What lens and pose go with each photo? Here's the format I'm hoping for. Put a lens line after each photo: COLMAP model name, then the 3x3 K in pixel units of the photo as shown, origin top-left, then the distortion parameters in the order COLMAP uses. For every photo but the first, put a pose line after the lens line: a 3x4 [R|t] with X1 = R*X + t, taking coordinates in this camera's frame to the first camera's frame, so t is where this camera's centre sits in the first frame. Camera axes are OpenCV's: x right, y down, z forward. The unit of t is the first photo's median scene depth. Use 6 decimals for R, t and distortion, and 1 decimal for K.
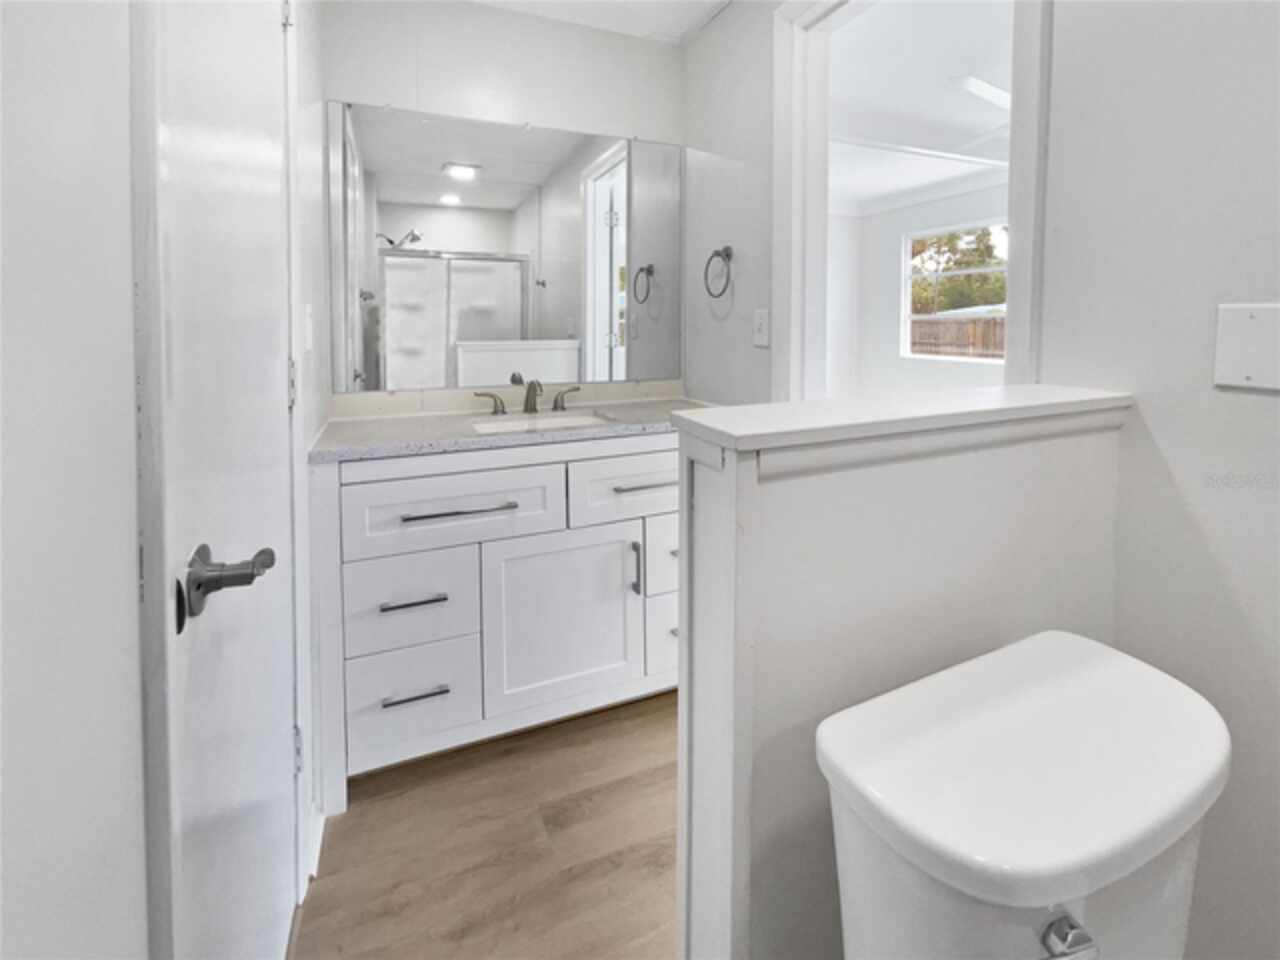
lens RADIAL K [[526.5, 0, 640.0], [0, 526.5, 480.0], [0, 0, 1]] dist [-0.000449, -0.000031]
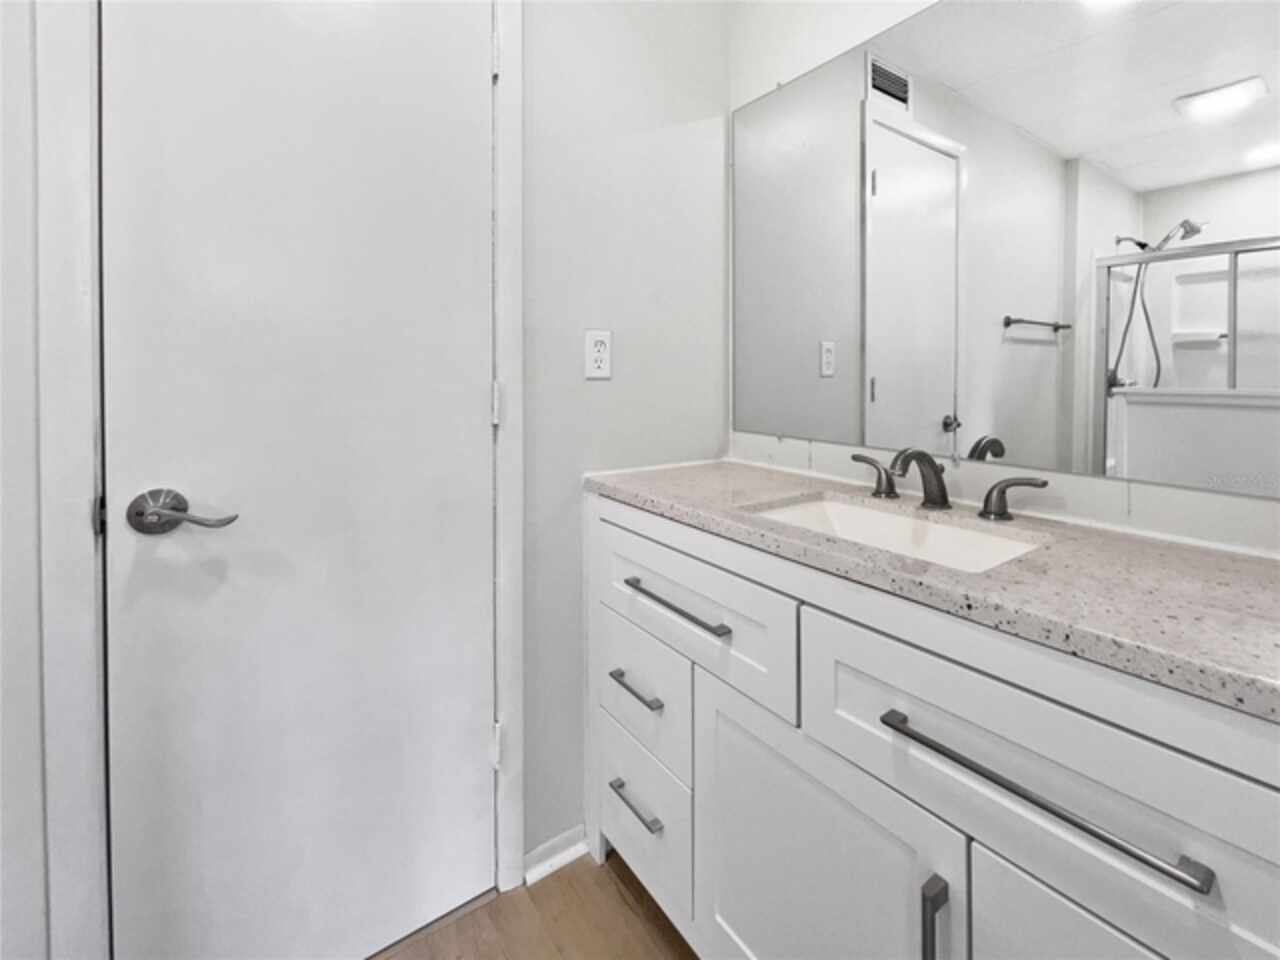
lens RADIAL K [[571.1, 0, 640.0], [0, 571.1, 480.0], [0, 0, 1]] dist [0.024666, 0.000064]
pose [[0.241694, 0.185591, -0.952439, 0.273023], [-0.289847, 0.950536, 0.111668, -0.133698], [0.926052, 0.249072, 0.283532, 0.549289]]
